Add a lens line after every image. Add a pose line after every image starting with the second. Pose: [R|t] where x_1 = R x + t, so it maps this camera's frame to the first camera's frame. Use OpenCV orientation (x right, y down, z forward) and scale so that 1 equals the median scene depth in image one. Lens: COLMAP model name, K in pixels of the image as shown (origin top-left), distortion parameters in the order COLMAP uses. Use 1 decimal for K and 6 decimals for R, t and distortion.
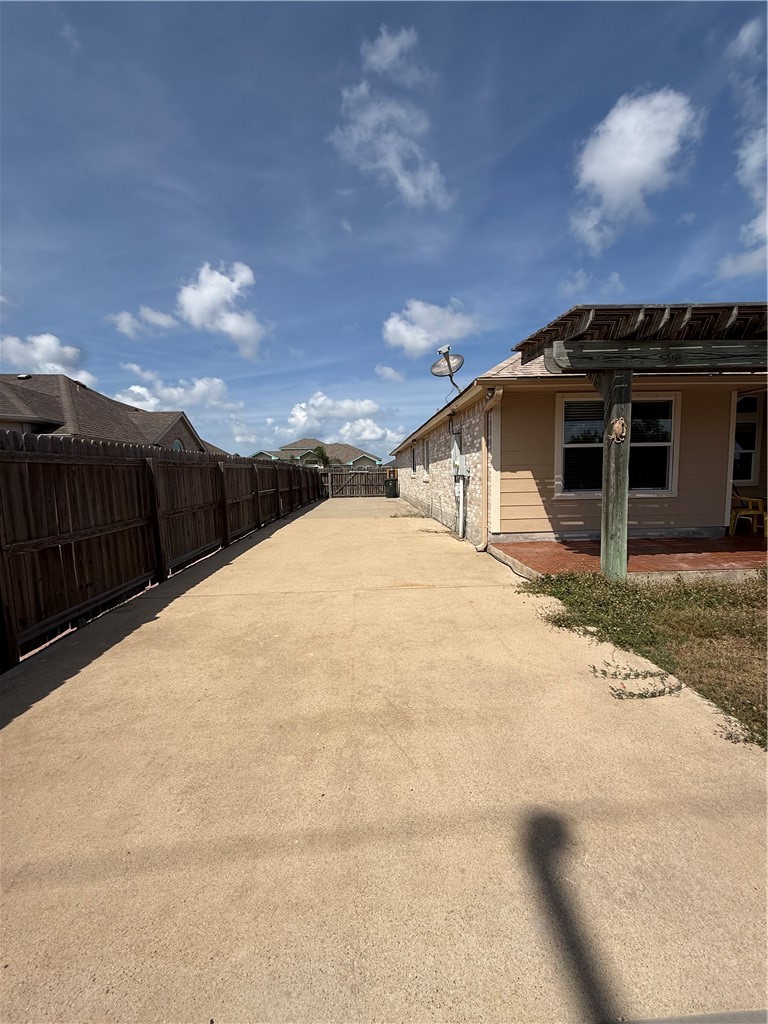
lens RADIAL K [[408.0, 0, 384.0], [0, 408.0, 510.9], [0, 0, 1]] dist [0.000384, -0.000201]
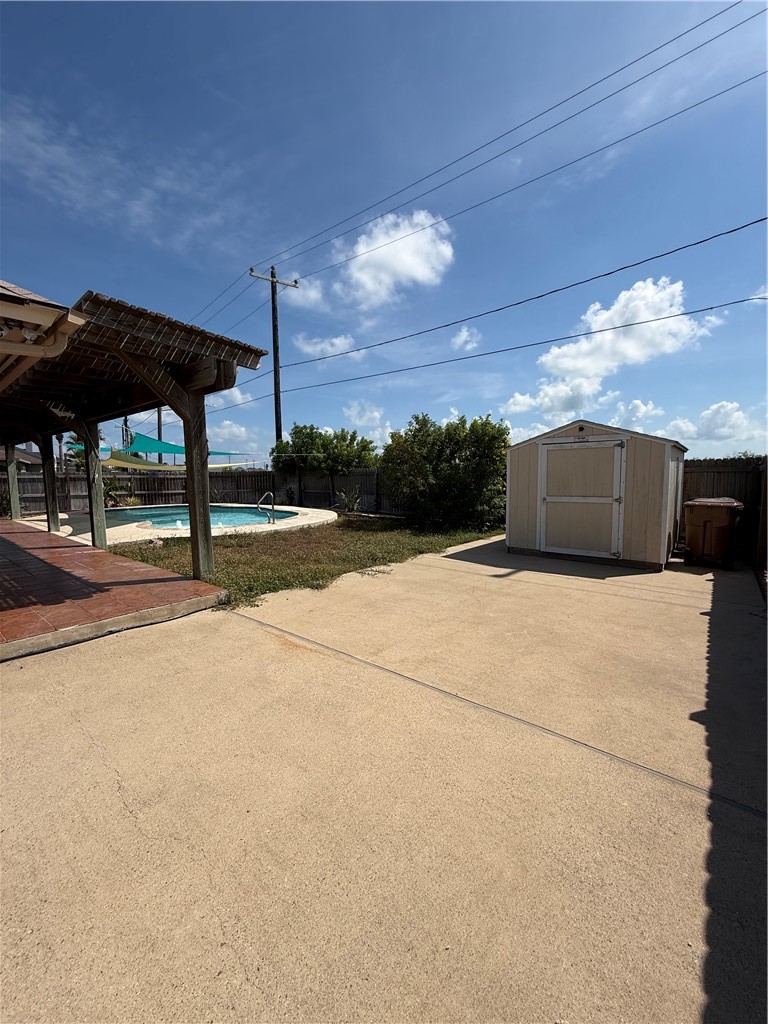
lens RADIAL K [[410.0, 0, 384.8], [0, 410.0, 497.8], [0, 0, 1]] dist [0.000527, 0.000213]
pose [[-0.740247, -0.010786, 0.672248, -0.711231], [0.086615, 0.990010, 0.111259, -0.178175], [-0.666733, 0.140586, -0.731918, 1.880018]]
